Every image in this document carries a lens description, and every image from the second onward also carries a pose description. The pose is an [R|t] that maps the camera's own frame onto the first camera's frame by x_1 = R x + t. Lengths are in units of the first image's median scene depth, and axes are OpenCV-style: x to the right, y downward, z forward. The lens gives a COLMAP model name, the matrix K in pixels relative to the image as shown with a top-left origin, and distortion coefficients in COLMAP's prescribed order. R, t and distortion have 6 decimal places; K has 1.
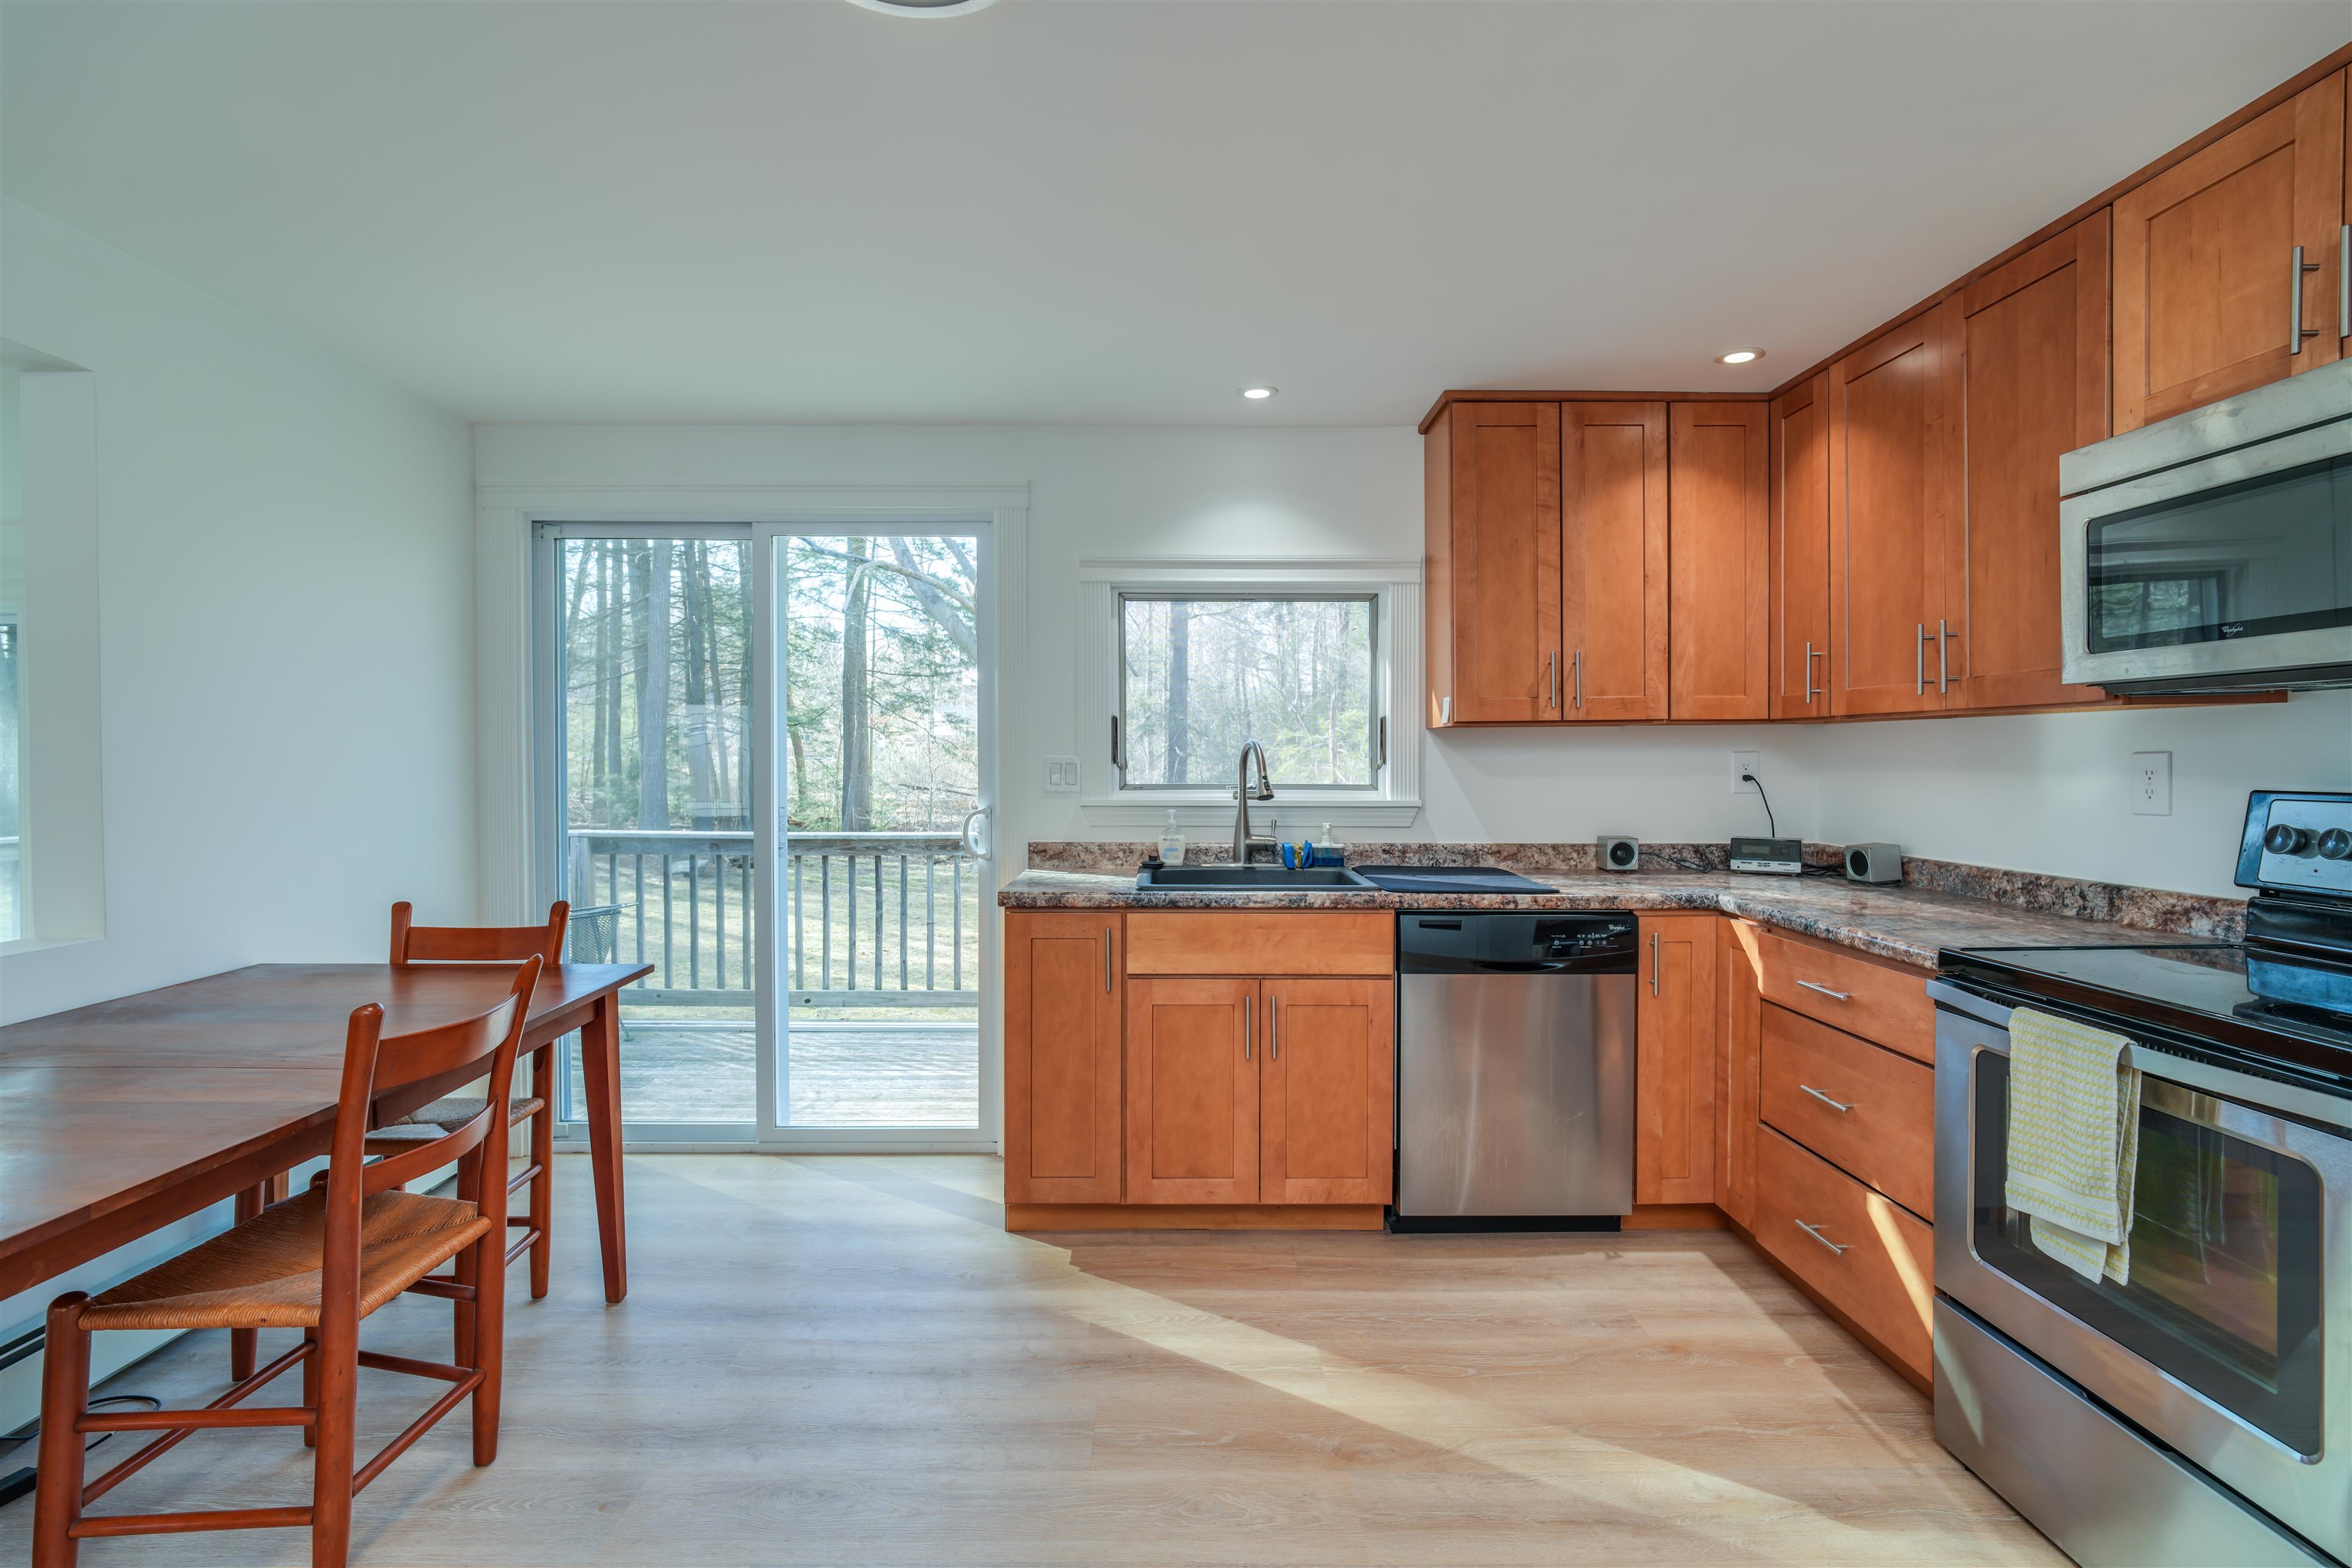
lens RADIAL K [[1128.4, 0, 1174.6], [0, 1128.4, 773.8], [0, 0, 1]] dist [-0.005798, 0.006642]
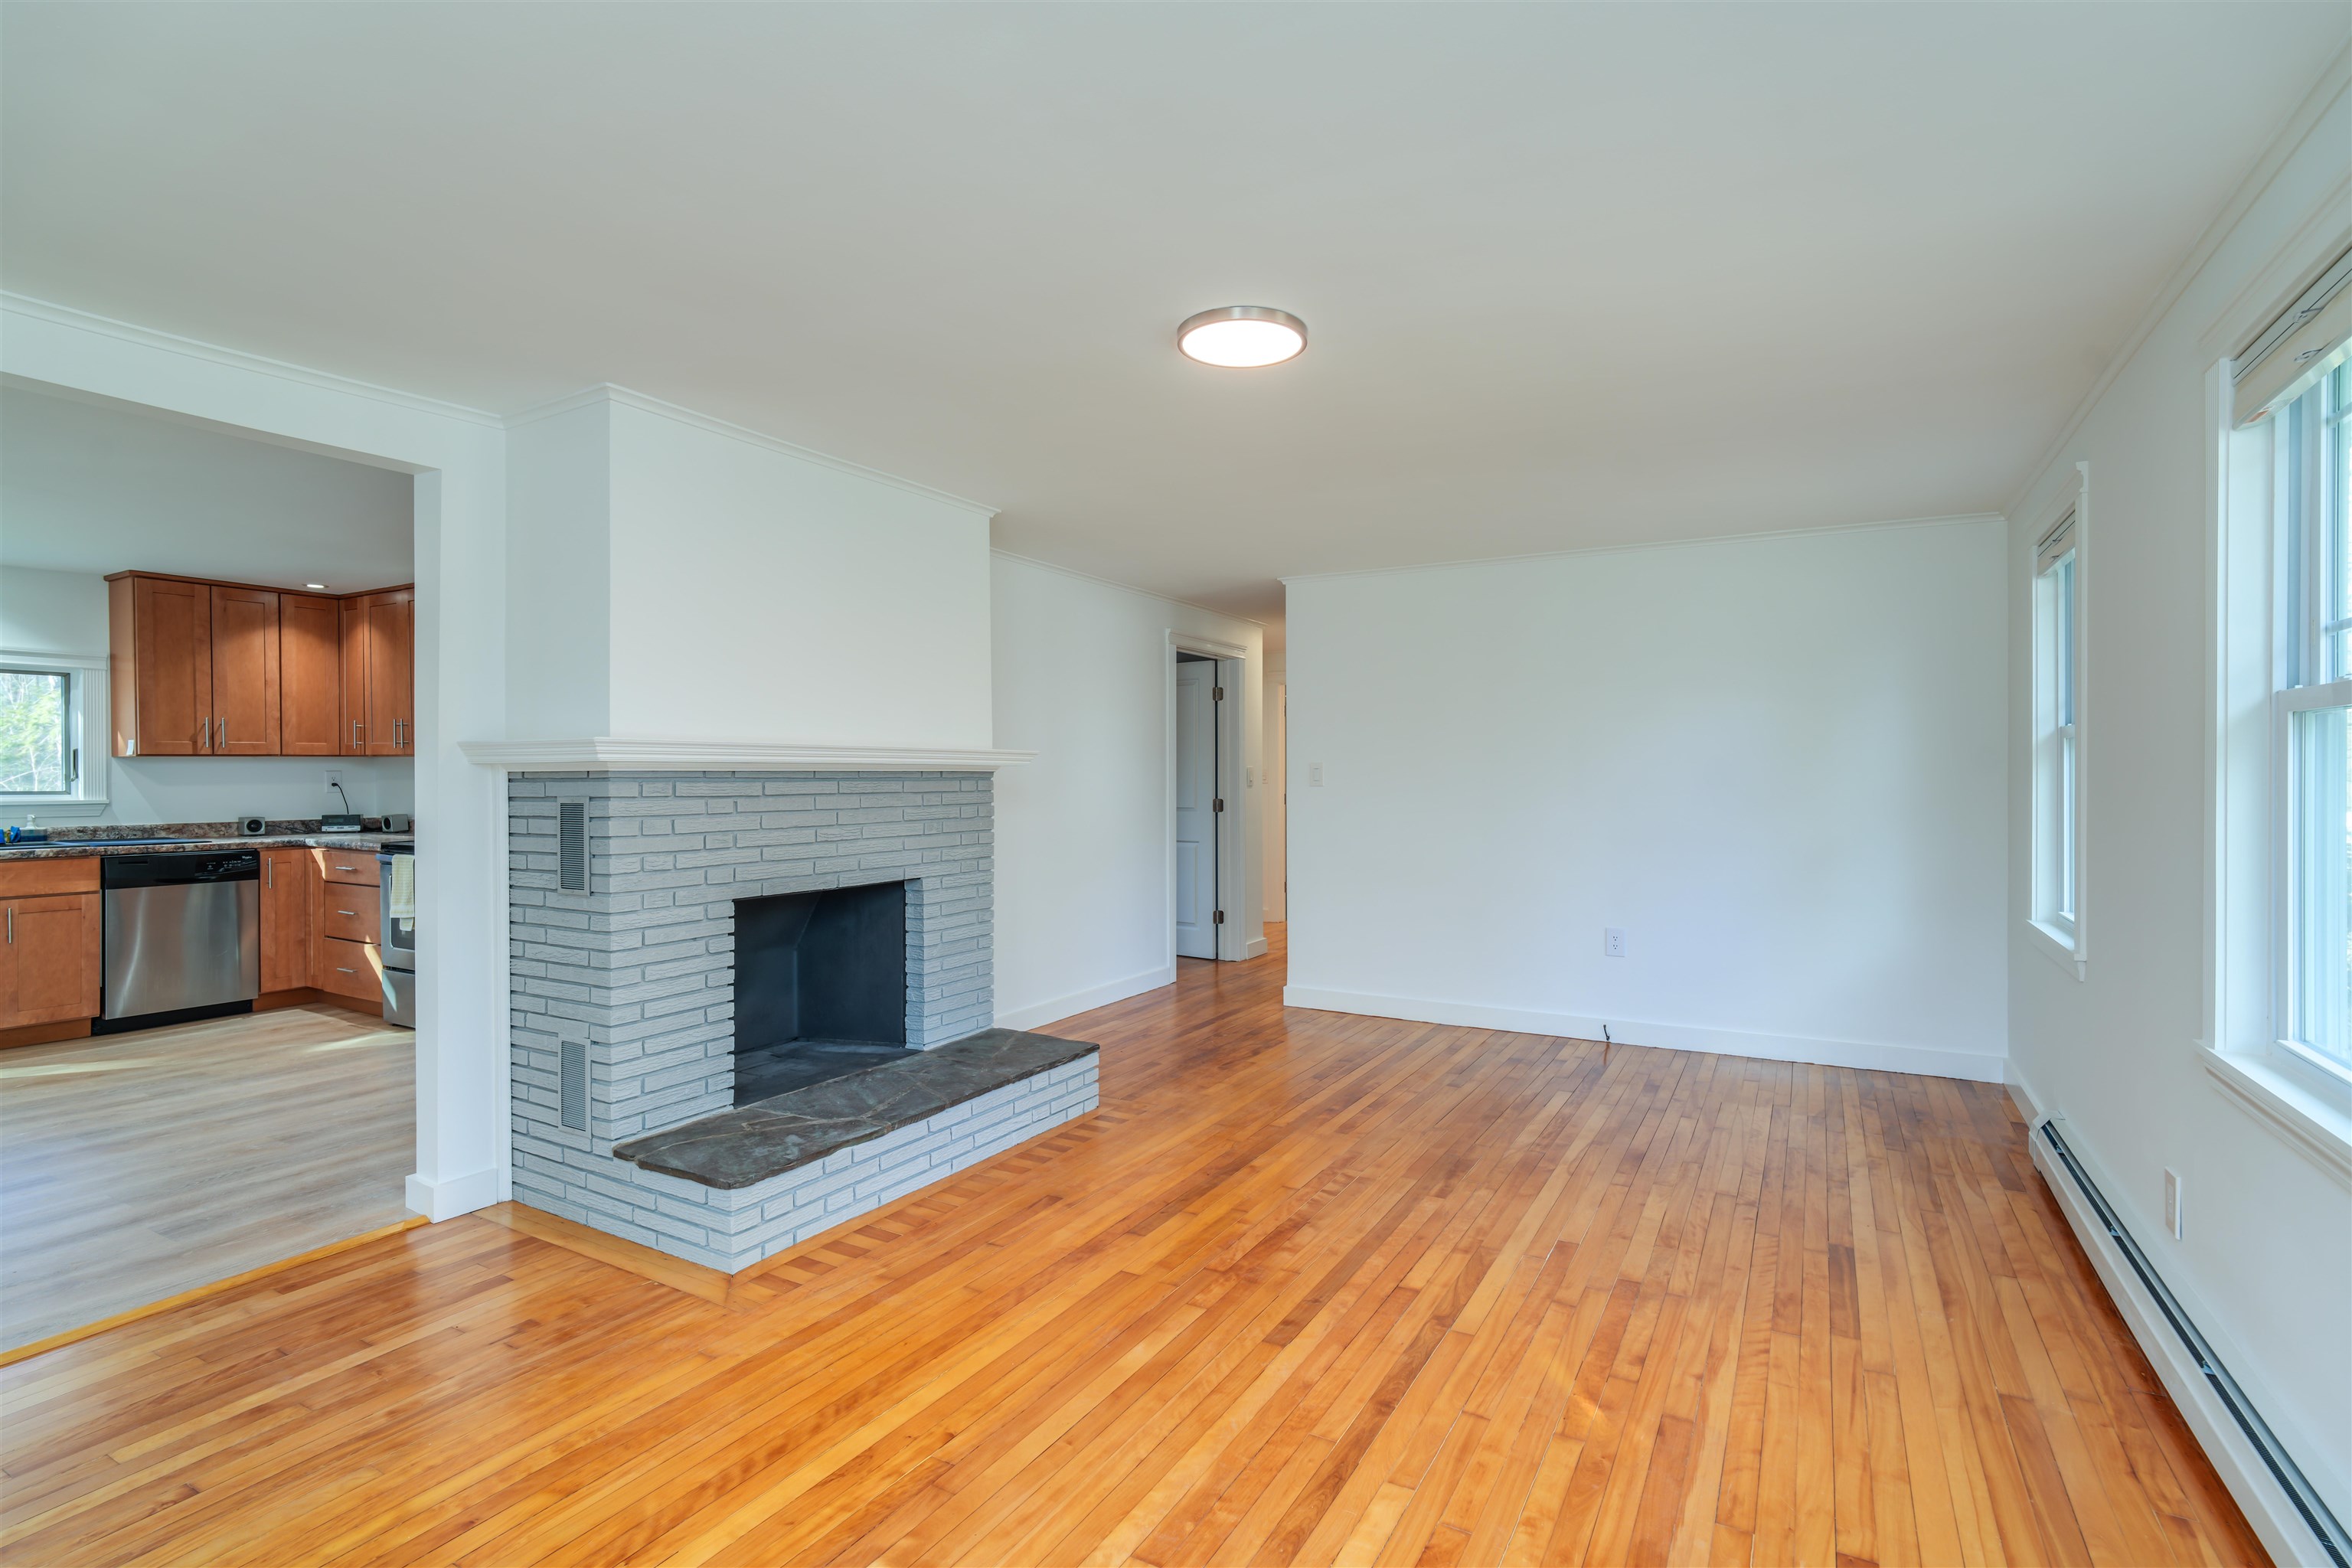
lens RADIAL K [[1128.4, 0, 1168.5], [0, 1128.4, 778.2], [0, 0, 1]] dist [-0.005798, 0.006642]
pose [[0.517411, -0.003362, 0.855730, -0.453248], [0.012994, 0.999908, -0.003928, 0.021419], [-0.855638, 0.013152, 0.517407, -1.371786]]
